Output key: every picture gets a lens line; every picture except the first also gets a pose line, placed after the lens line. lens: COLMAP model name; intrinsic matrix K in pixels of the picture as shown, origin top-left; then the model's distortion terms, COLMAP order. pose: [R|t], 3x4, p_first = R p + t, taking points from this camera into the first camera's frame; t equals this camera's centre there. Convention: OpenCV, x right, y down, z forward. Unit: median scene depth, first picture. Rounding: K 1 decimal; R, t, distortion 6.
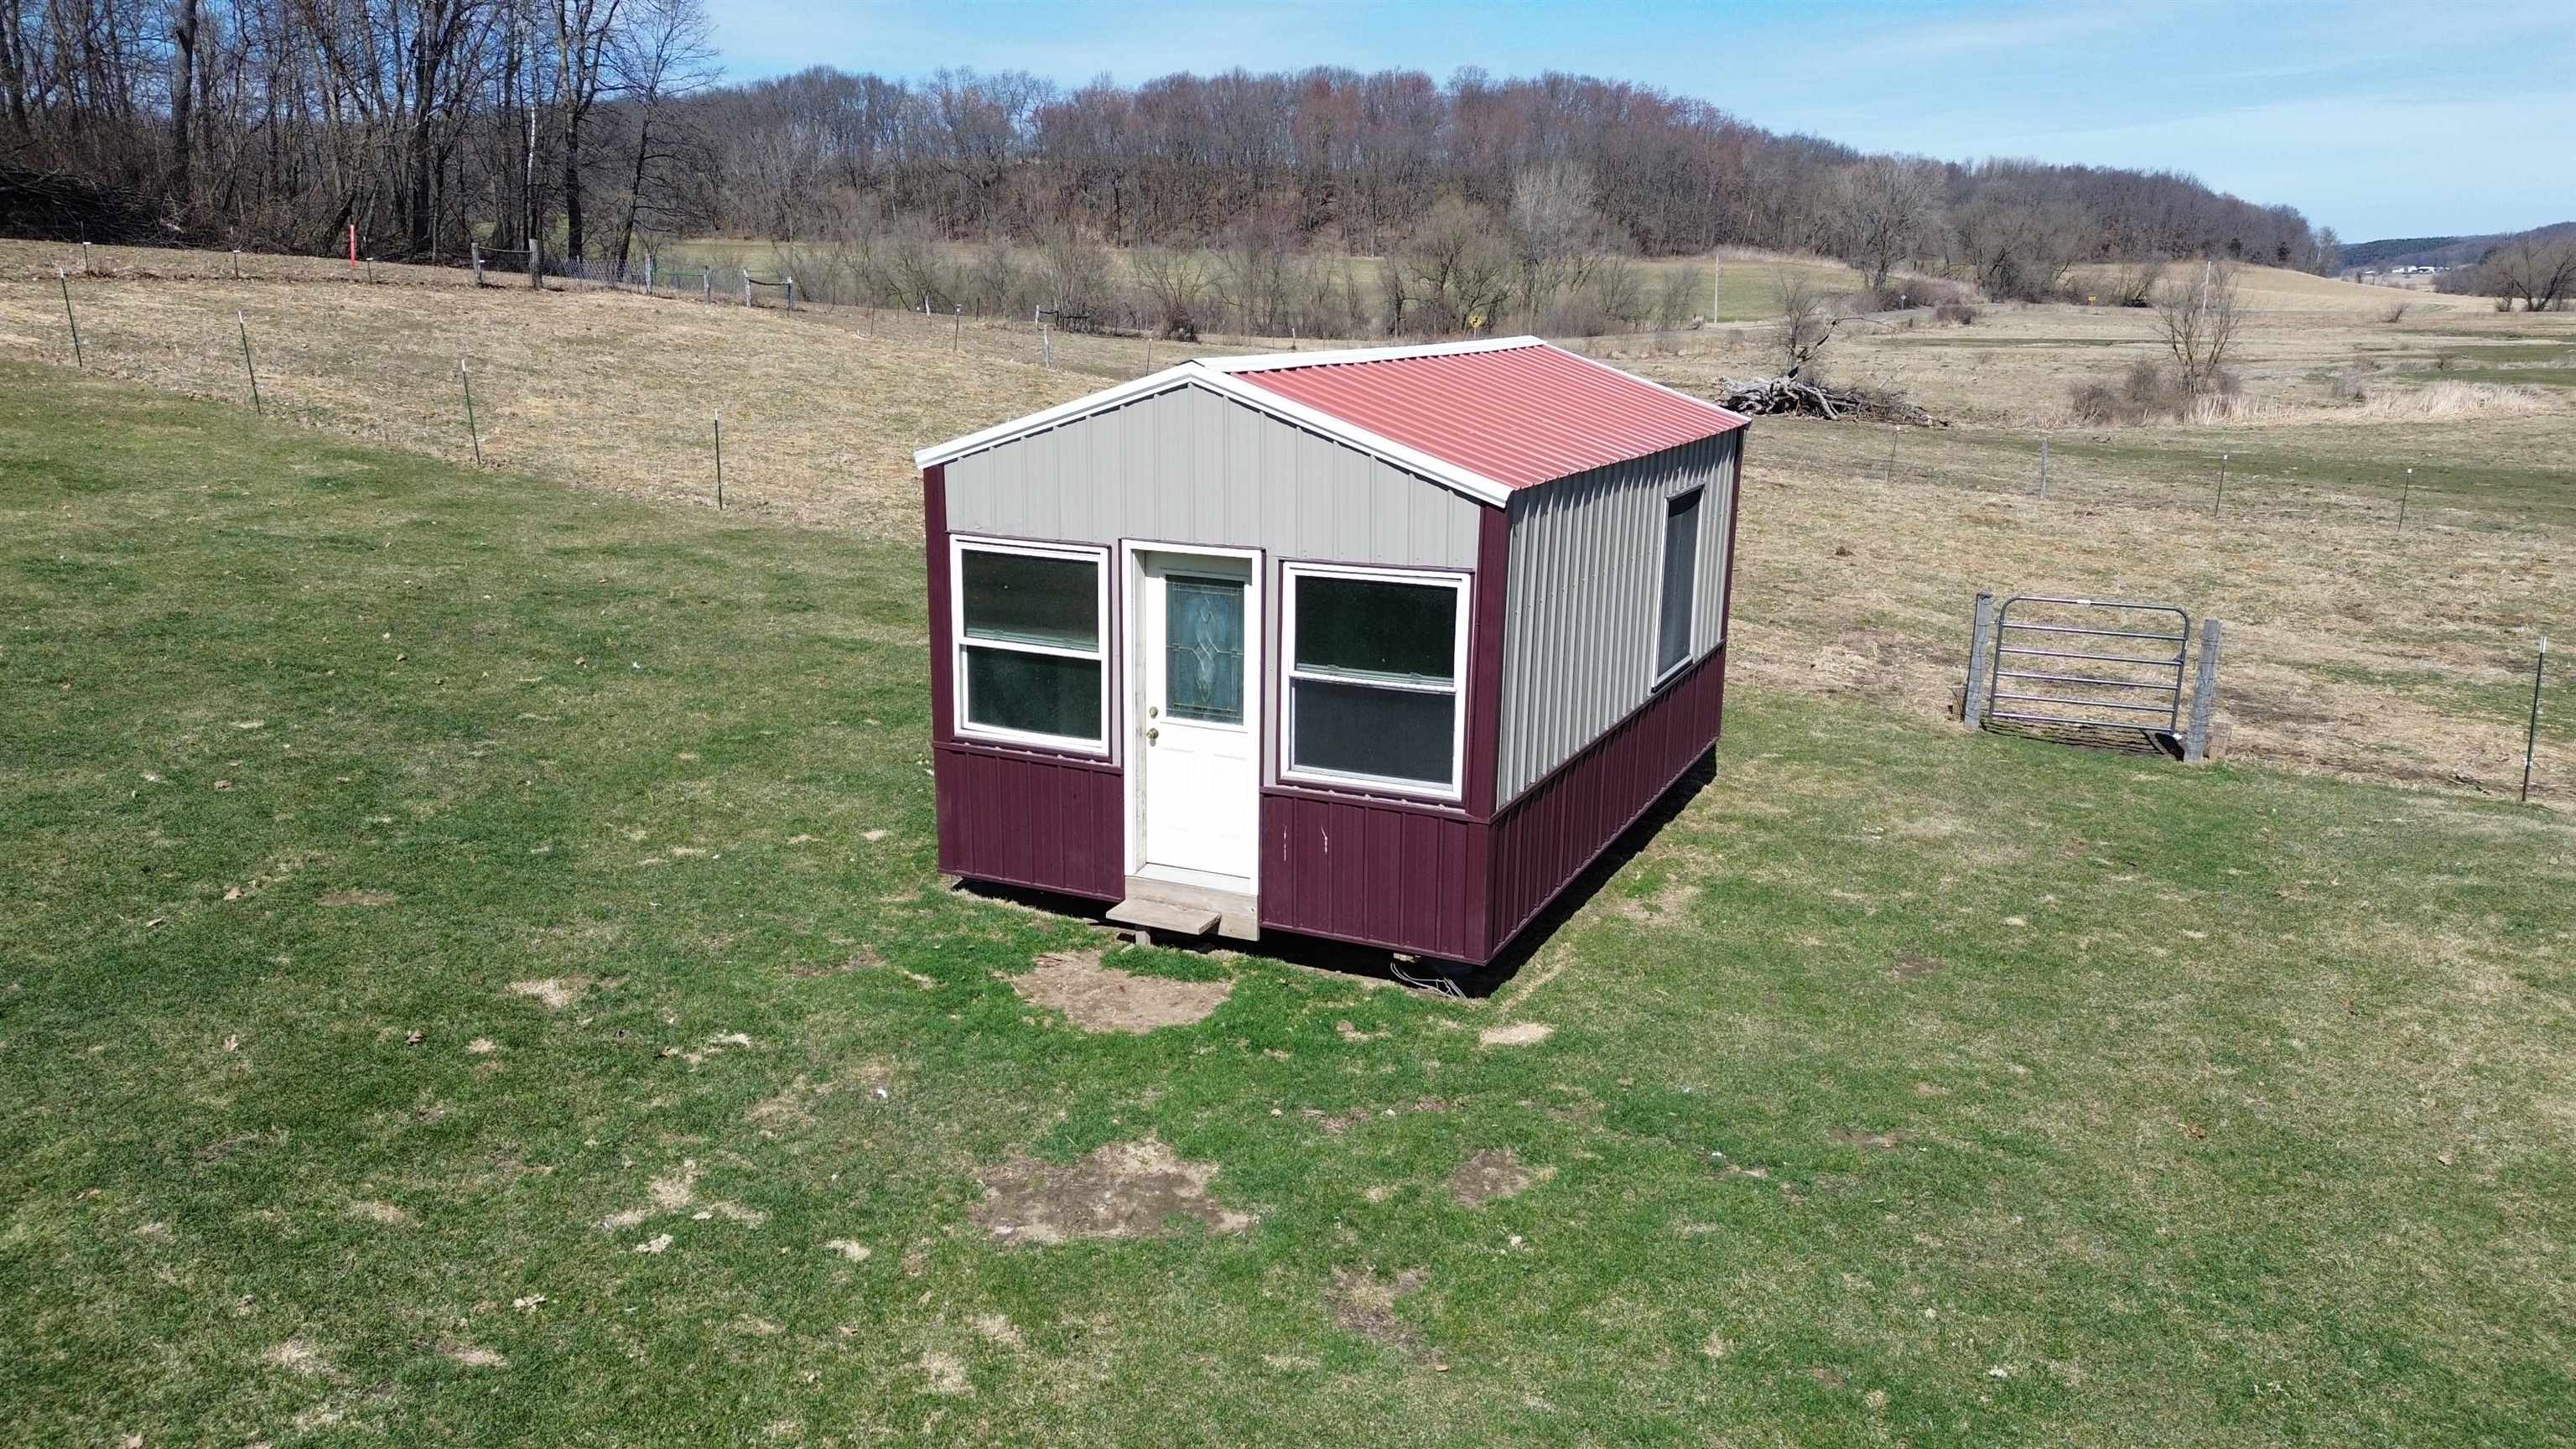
lens RADIAL K [[1815.0, 0, 1288.0], [0, 1815.0, 724.5], [0, 0, 1]] dist [0.082518, -0.080352]
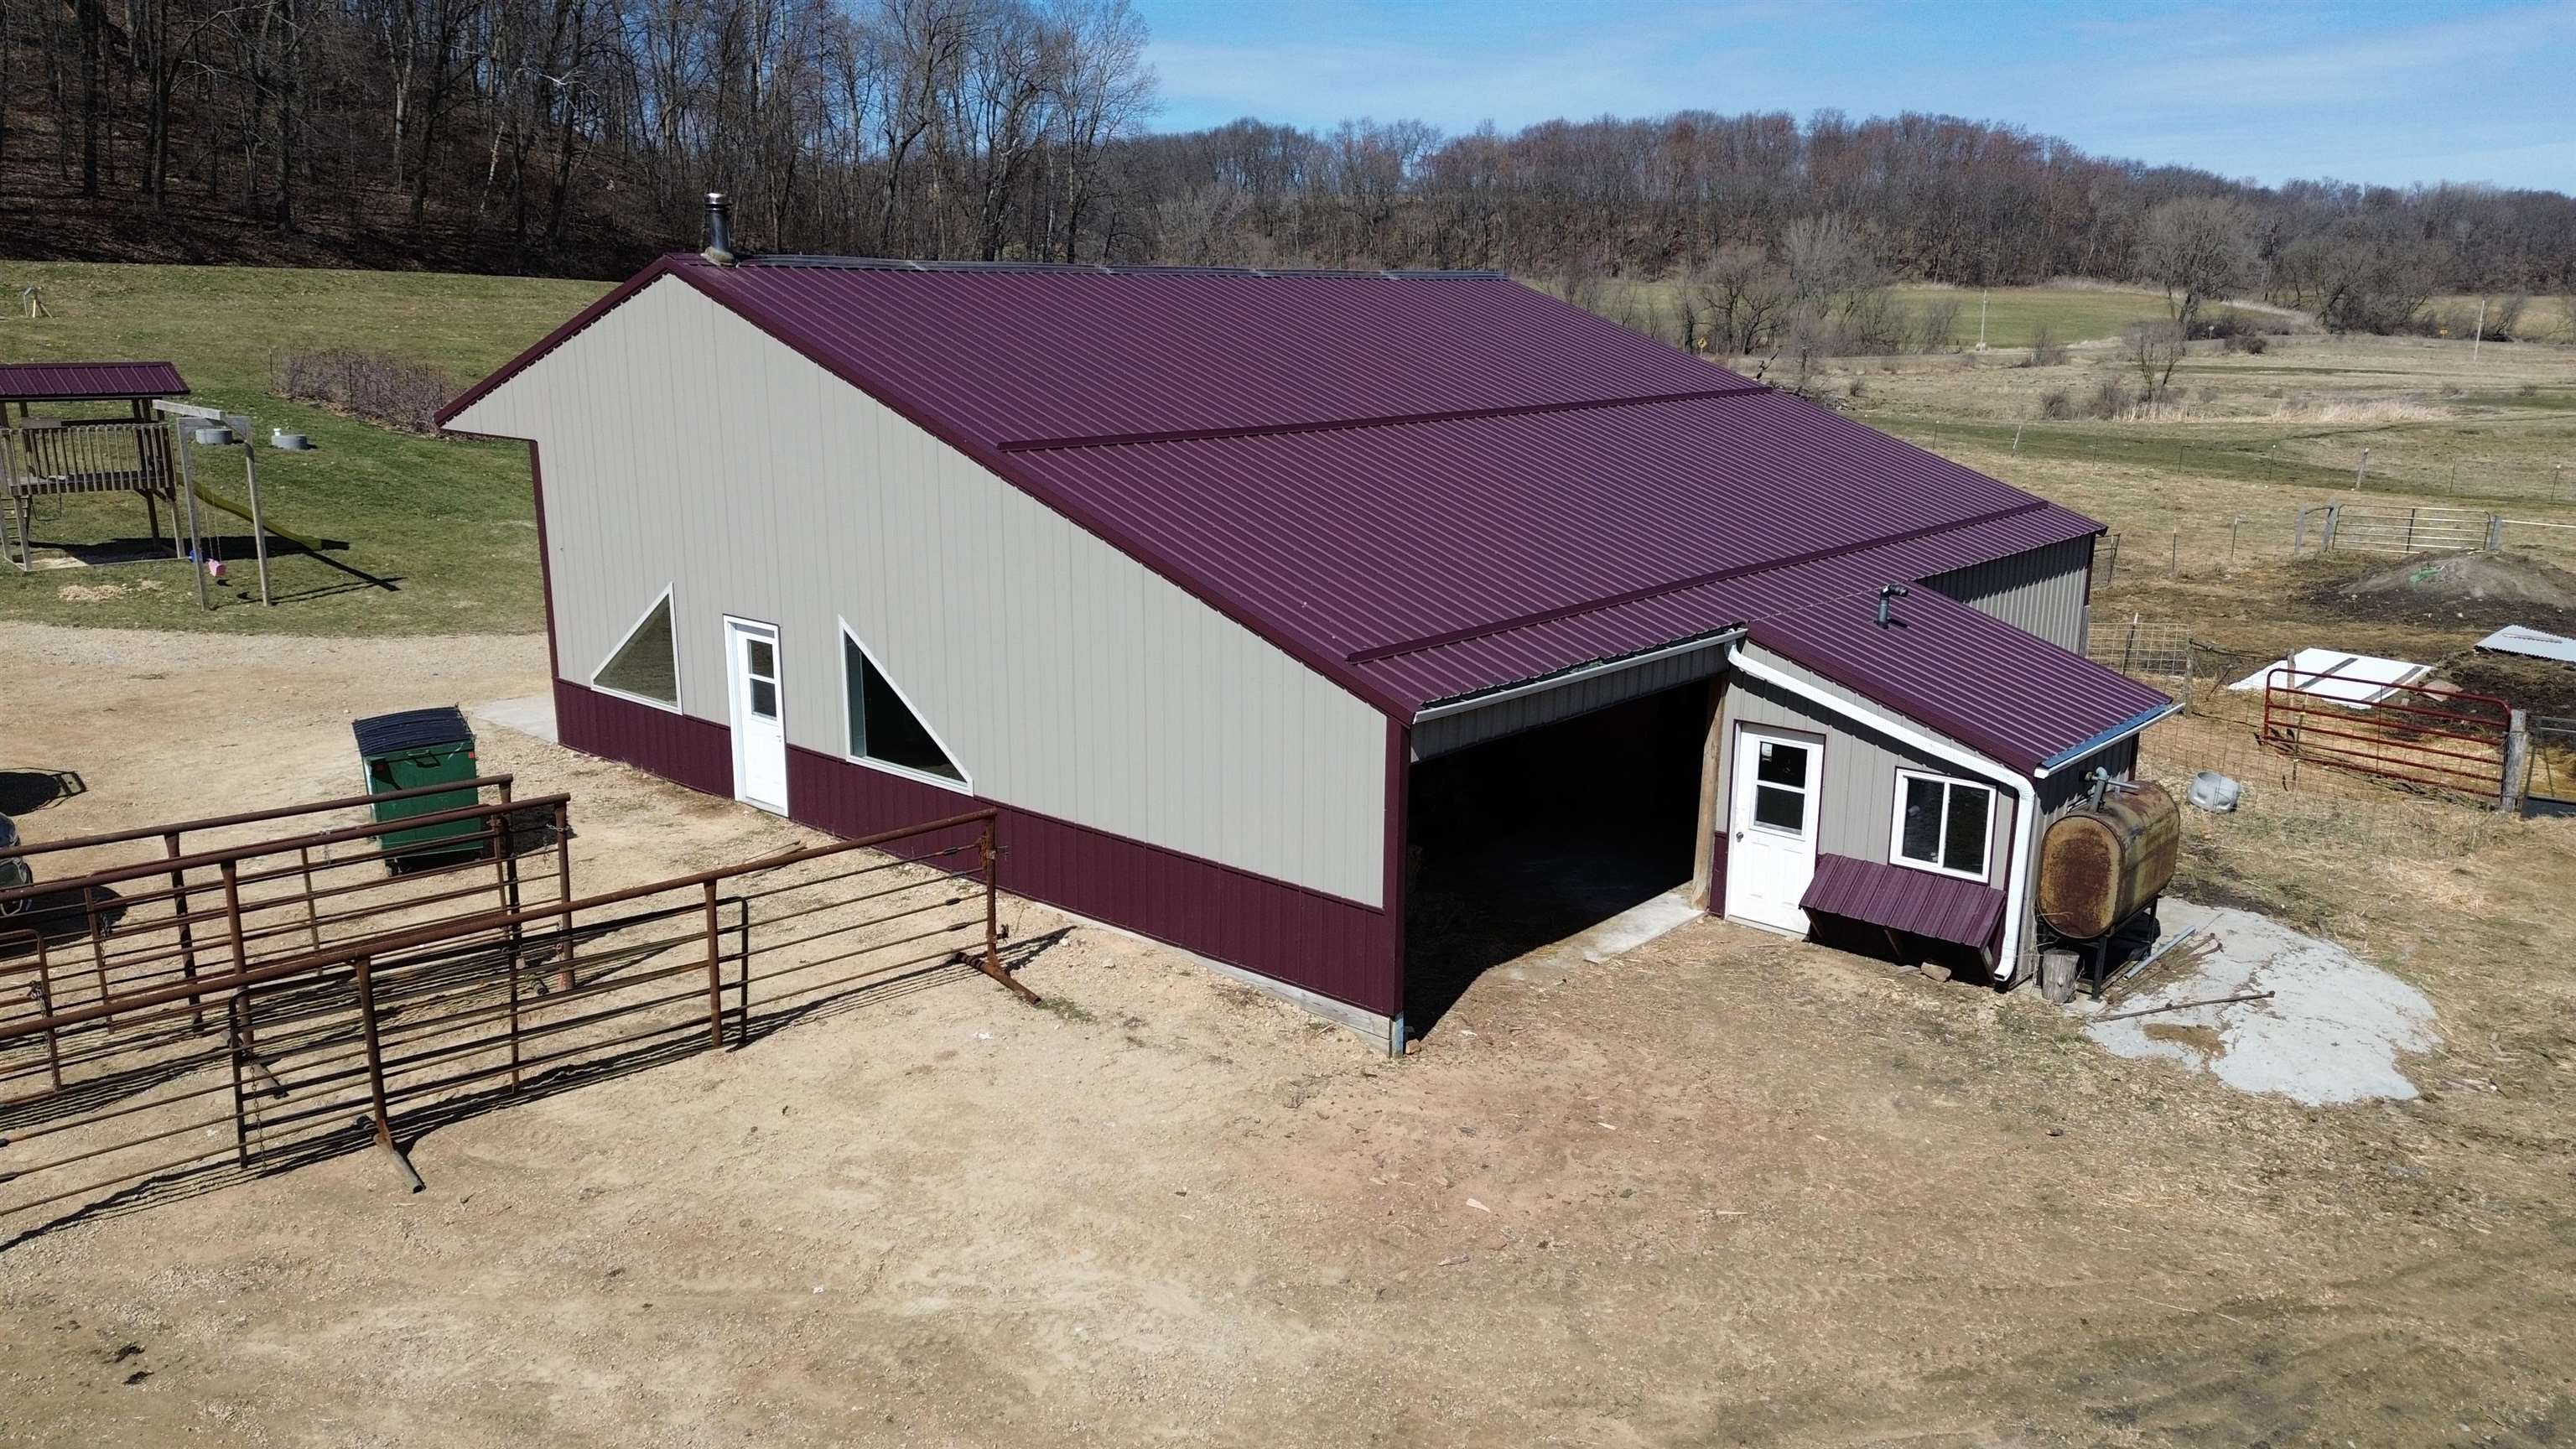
lens RADIAL K [[1815.0, 0, 1288.0], [0, 1815.0, 724.5], [0, 0, 1]] dist [0.082518, -0.080352]
pose [[0.976360, 0.059473, -0.207809, 0.036619], [-0.061511, 0.998101, -0.003352, 0.026516], [0.207215, 0.016055, 0.978164, -0.122286]]
